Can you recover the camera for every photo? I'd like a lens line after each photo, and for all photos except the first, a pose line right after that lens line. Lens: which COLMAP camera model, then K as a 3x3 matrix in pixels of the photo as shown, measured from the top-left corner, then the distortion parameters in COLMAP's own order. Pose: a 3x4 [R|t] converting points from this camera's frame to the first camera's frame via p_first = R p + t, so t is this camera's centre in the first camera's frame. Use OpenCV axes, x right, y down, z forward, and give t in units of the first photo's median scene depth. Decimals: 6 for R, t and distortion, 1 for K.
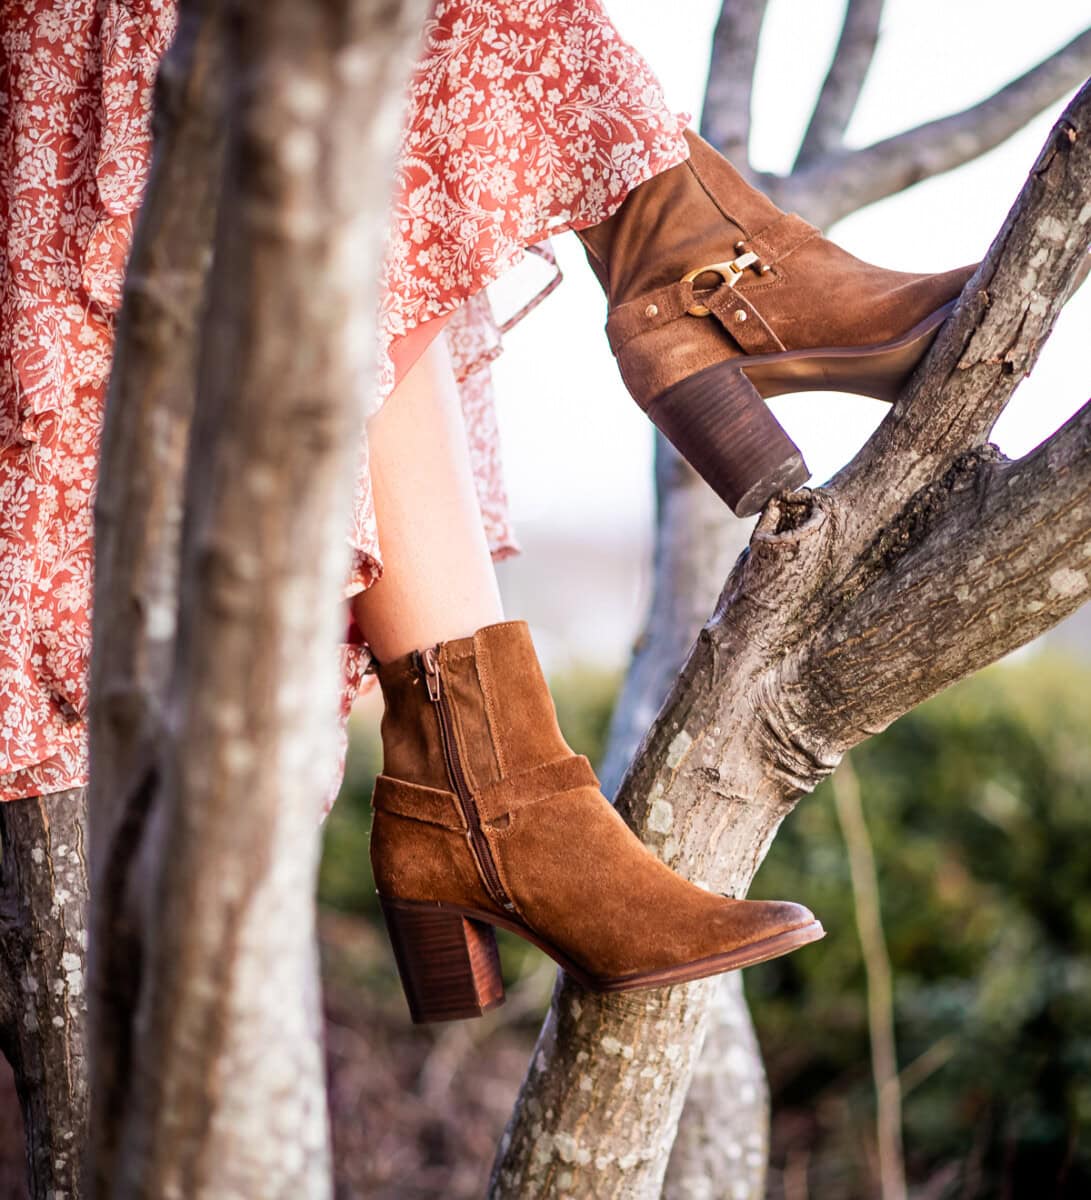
lens RADIAL K [[4052.3, 0, 546.2], [0, 4052.3, 595.6], [0, 0, 1]] dist [0.153409, 0.000000]
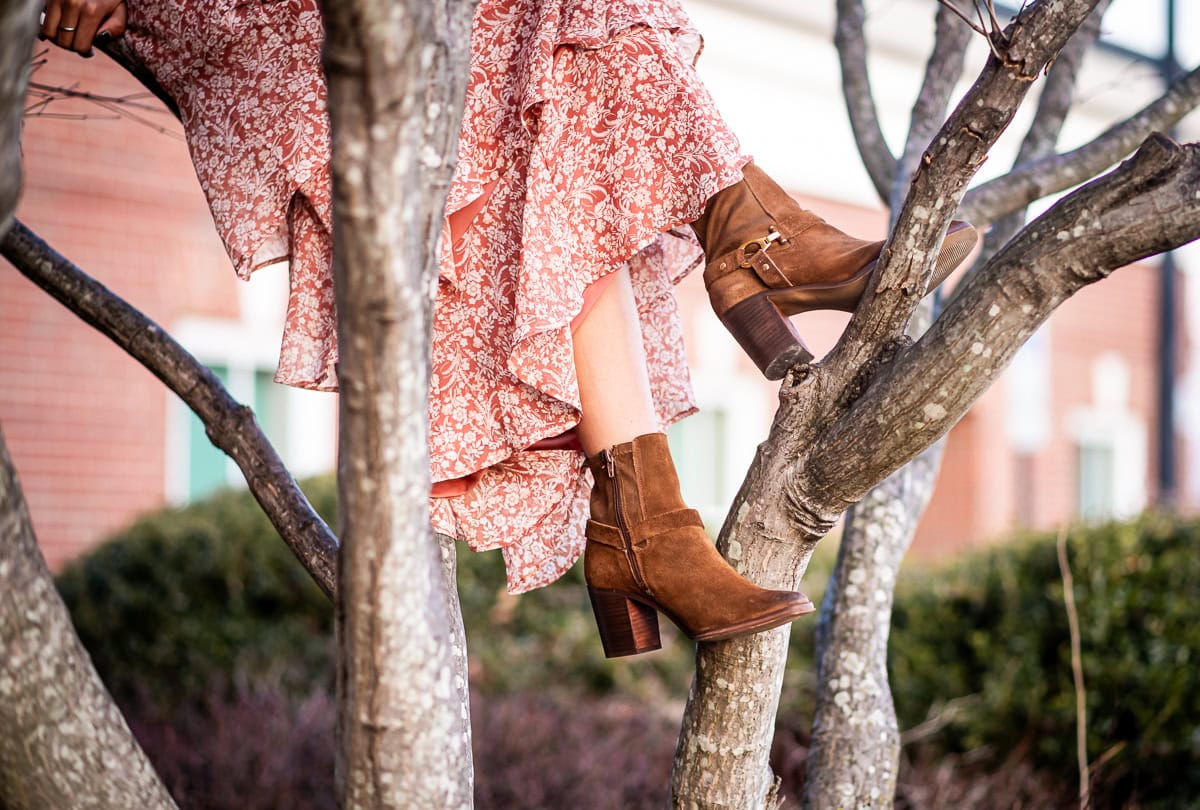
lens RADIAL K [[2920.2, 0, 599.0], [0, 2920.2, 411.6], [0, 0, 1]] dist [0.194906, 0.000000]
pose [[0.972876, -0.014656, -0.230862, 0.269868], [0.004912, 0.999075, -0.042725, 0.048797], [0.231275, 0.040432, 0.972048, -0.264036]]
